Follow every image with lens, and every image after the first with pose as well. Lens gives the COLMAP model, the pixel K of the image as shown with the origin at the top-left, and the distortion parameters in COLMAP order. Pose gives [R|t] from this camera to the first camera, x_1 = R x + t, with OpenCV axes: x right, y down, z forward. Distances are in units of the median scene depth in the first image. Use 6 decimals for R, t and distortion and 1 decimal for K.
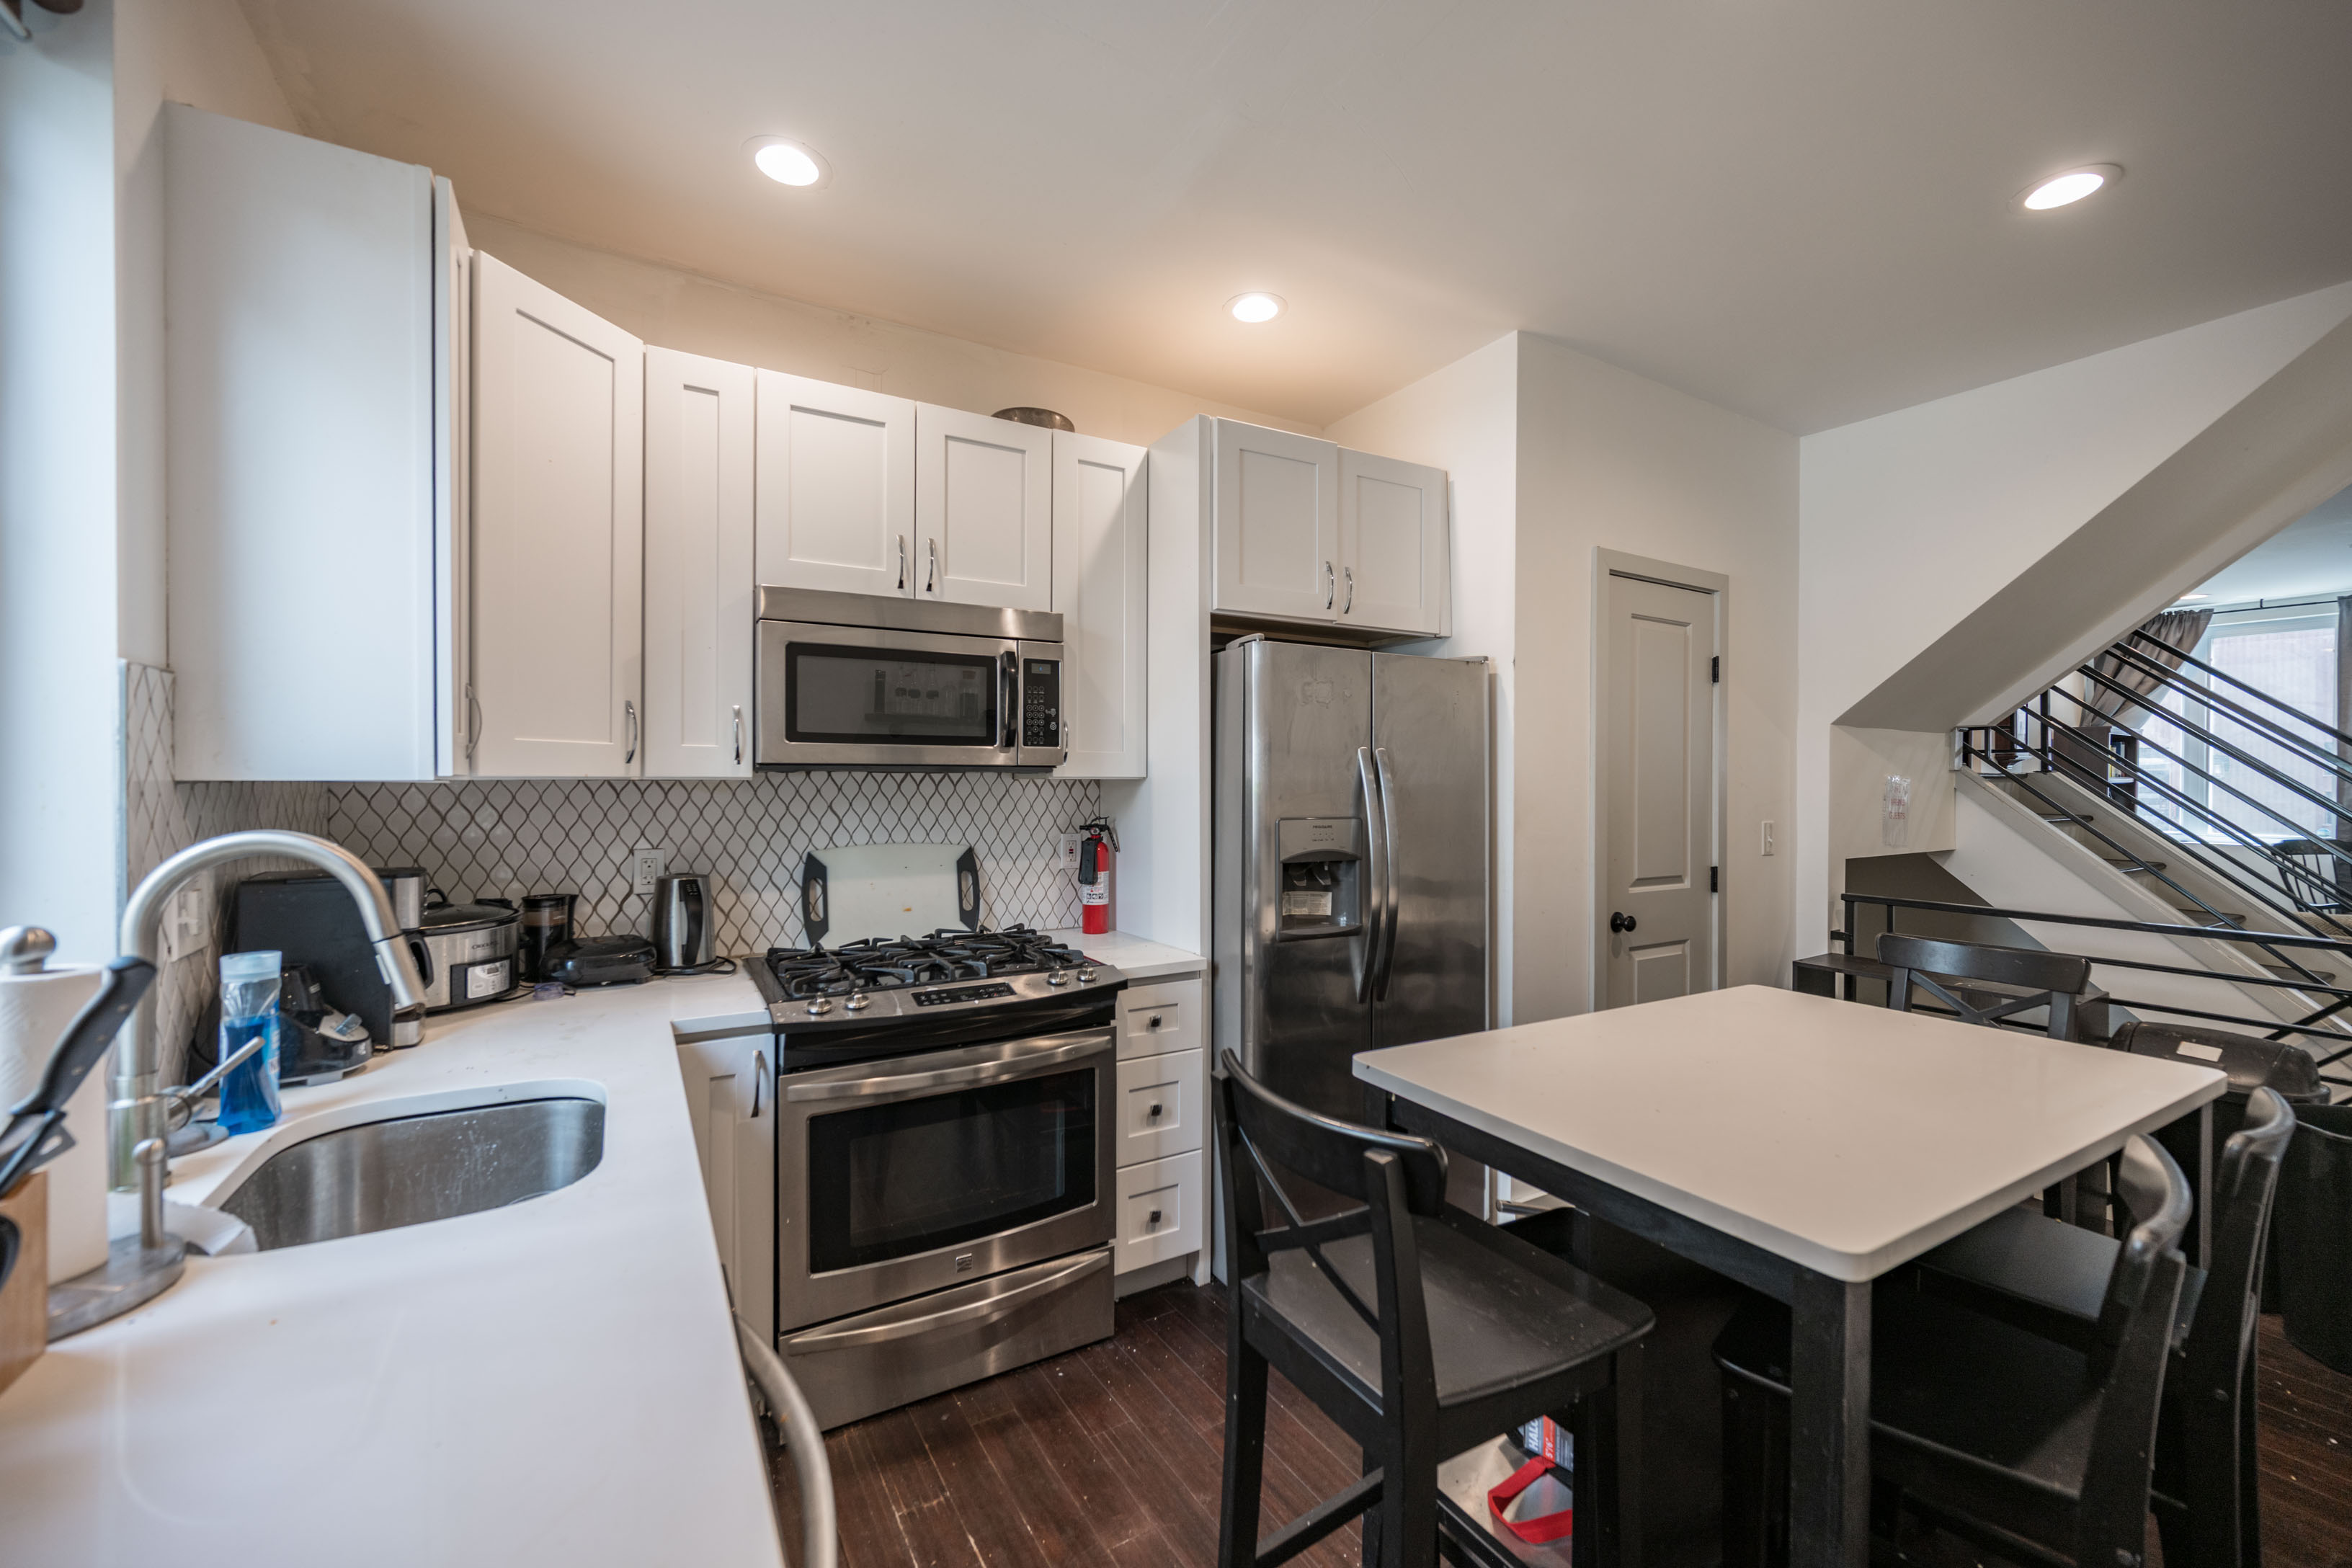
lens RADIAL K [[928.8, 0, 1184.7], [0, 928.8, 787.4], [0, 0, 1]] dist [0.001634, 0.000059]
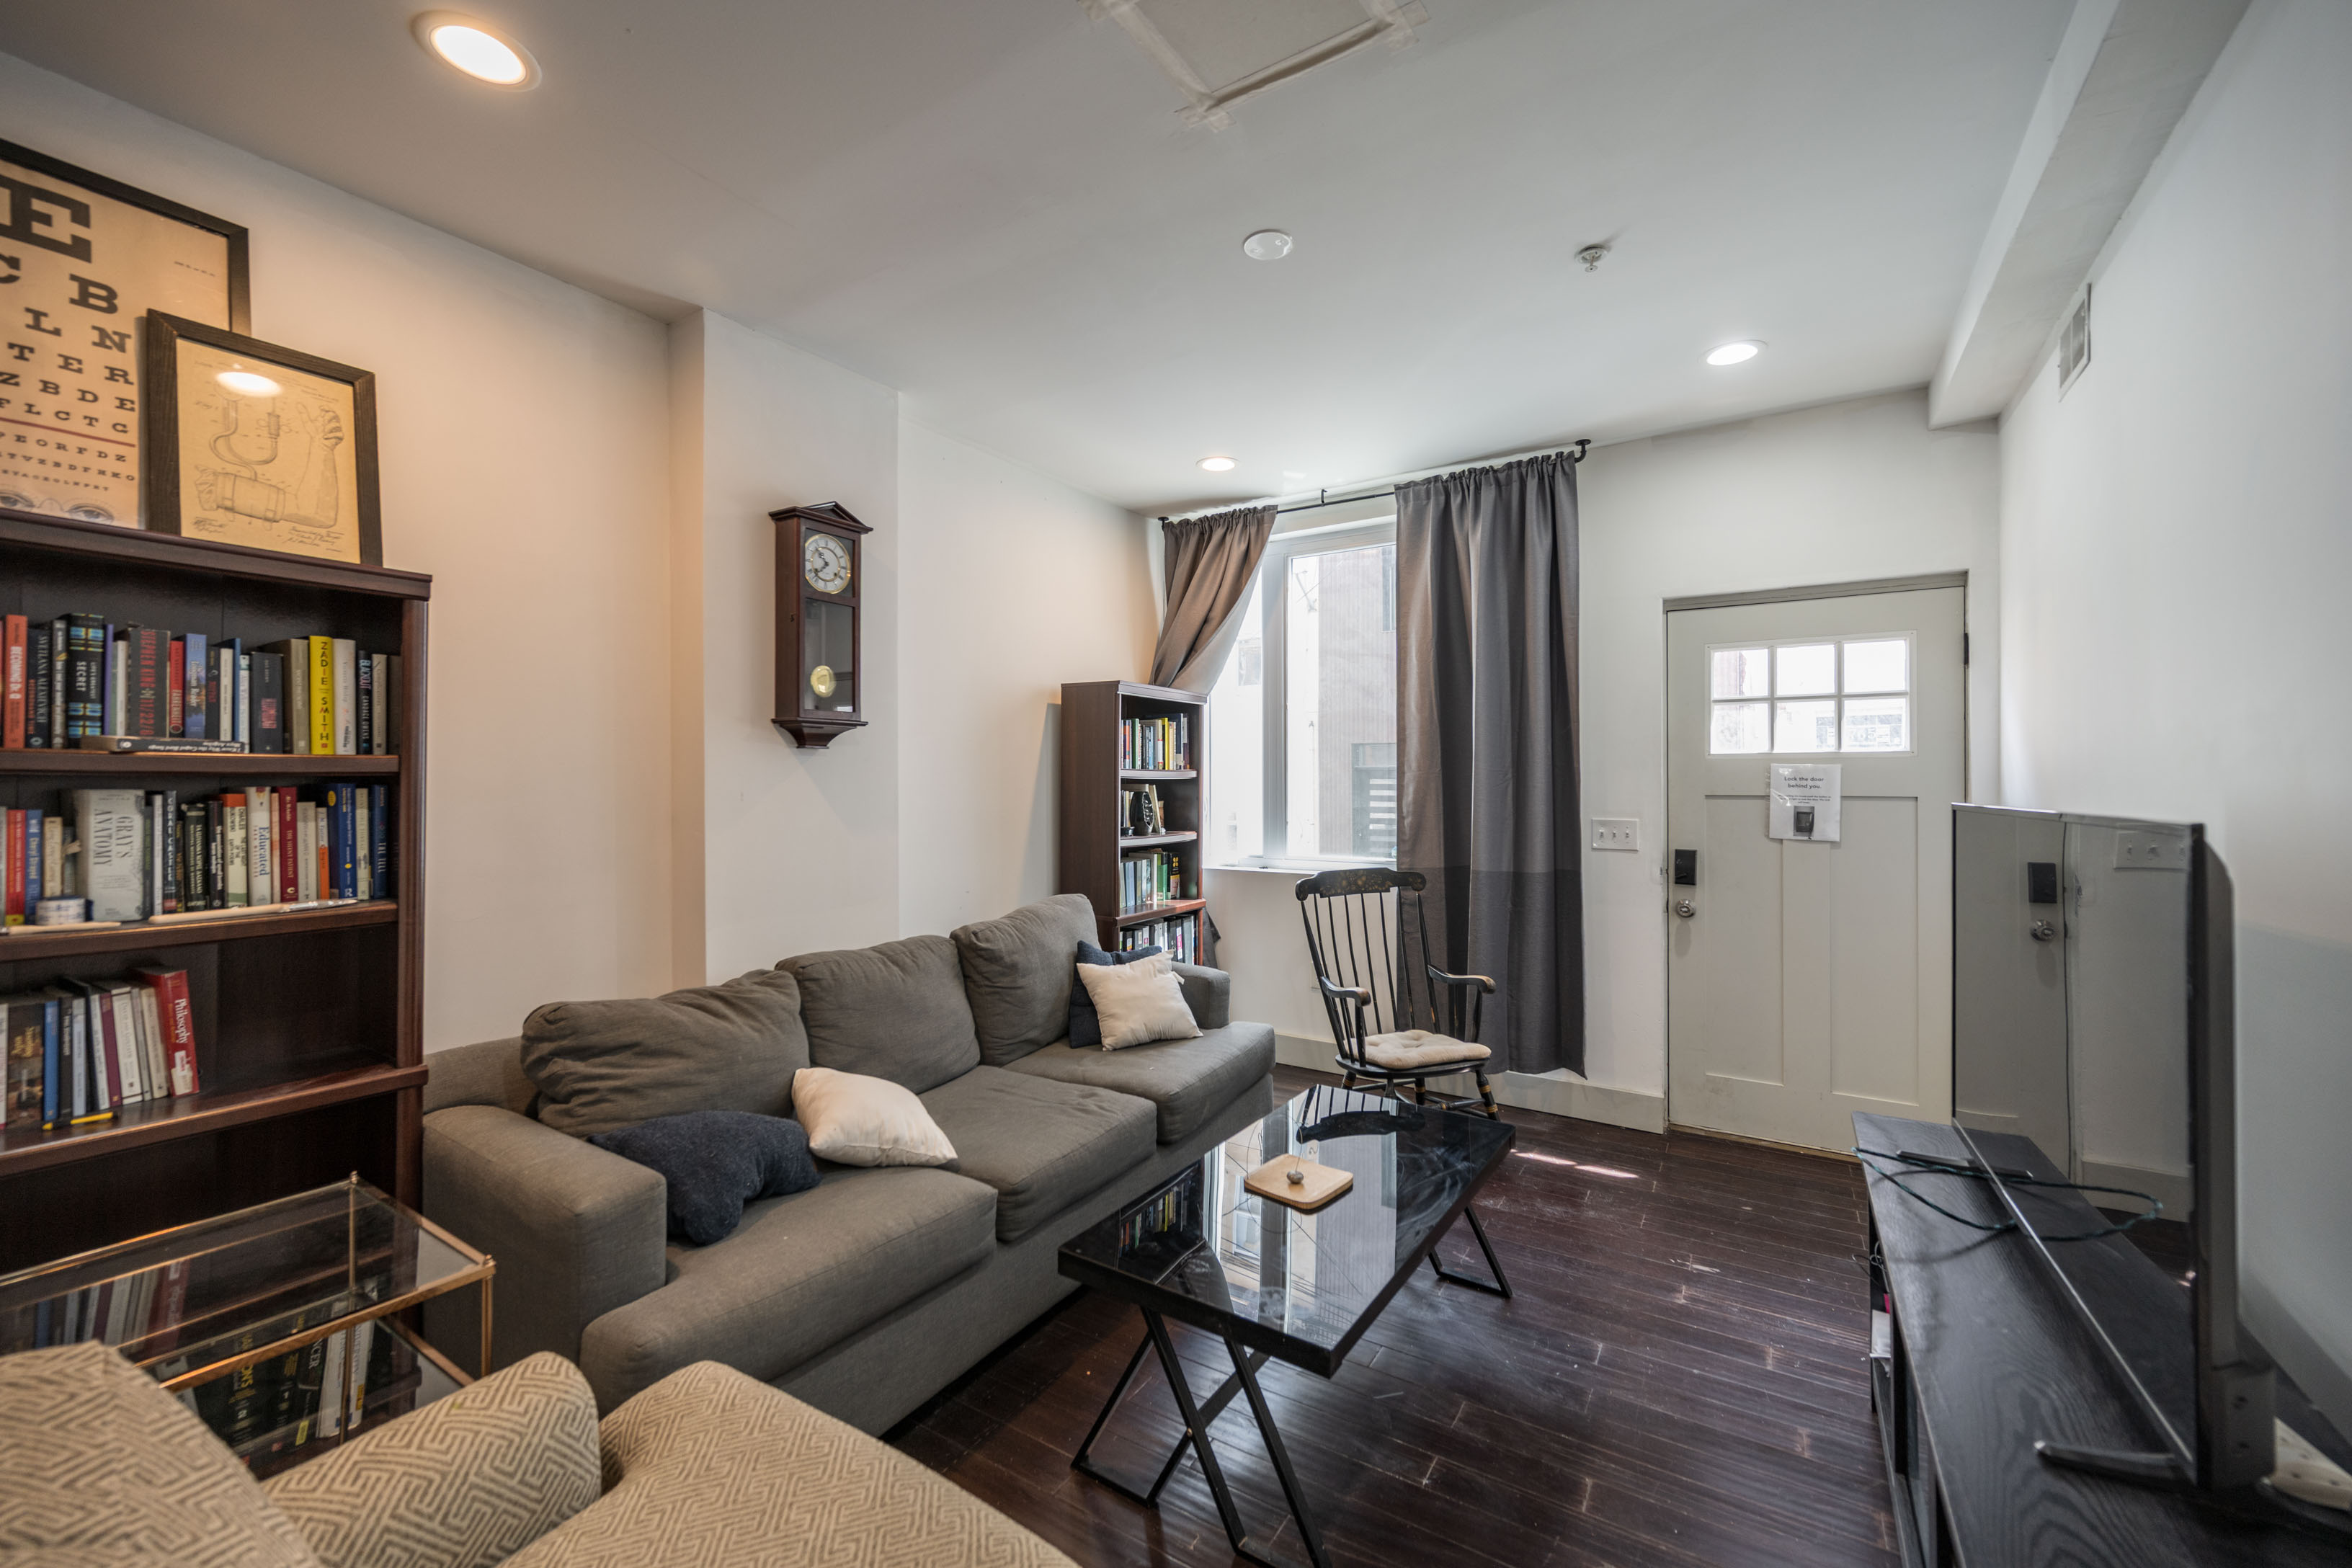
lens RADIAL K [[928.8, 0, 1184.7], [0, 928.8, 787.4], [0, 0, 1]] dist [0.001634, 0.000059]
pose [[0.897678, -0.006518, 0.440604, 2.127902], [0.008020, 0.999967, -0.001547, 0.007584], [-0.440579, 0.004922, 0.897700, 1.269202]]
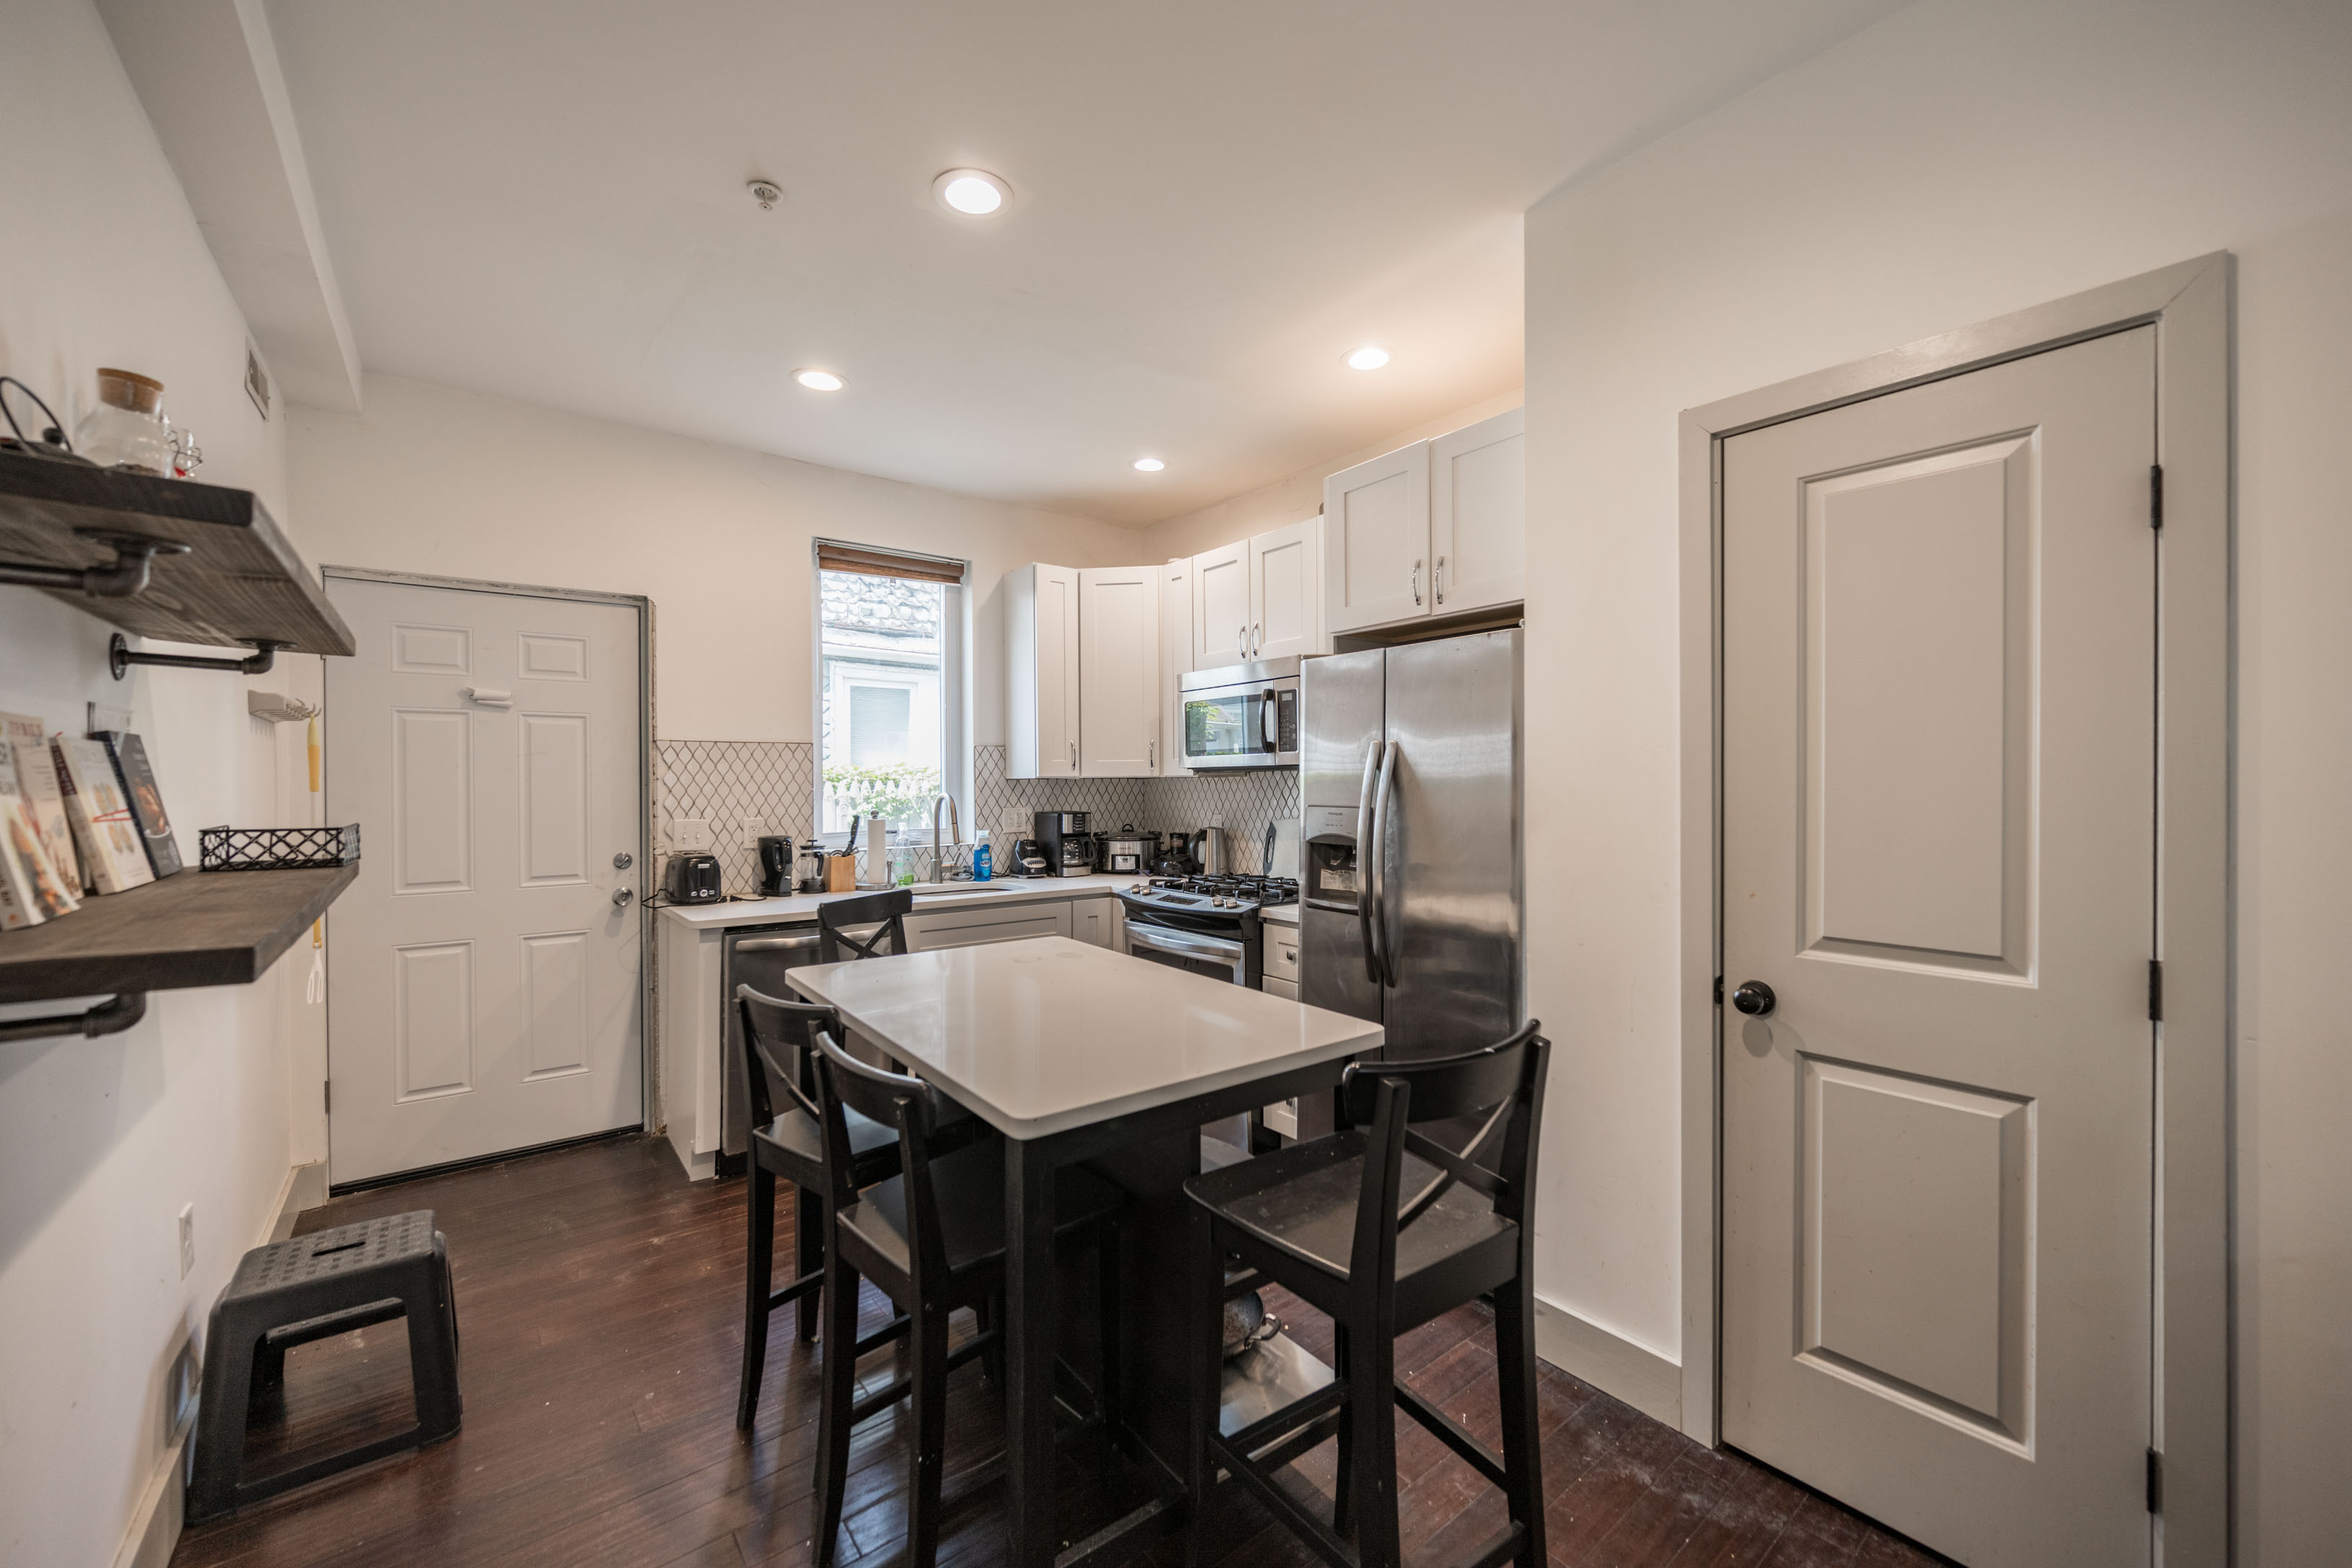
lens RADIAL K [[928.8, 0, 1184.7], [0, 928.8, 787.4], [0, 0, 1]] dist [0.001634, 0.000059]
pose [[0.125881, 0.003243, -0.992040, 1.195515], [-0.001652, 0.999994, 0.003059, 0.006649], [0.992044, 0.001253, 0.125885, 0.644337]]
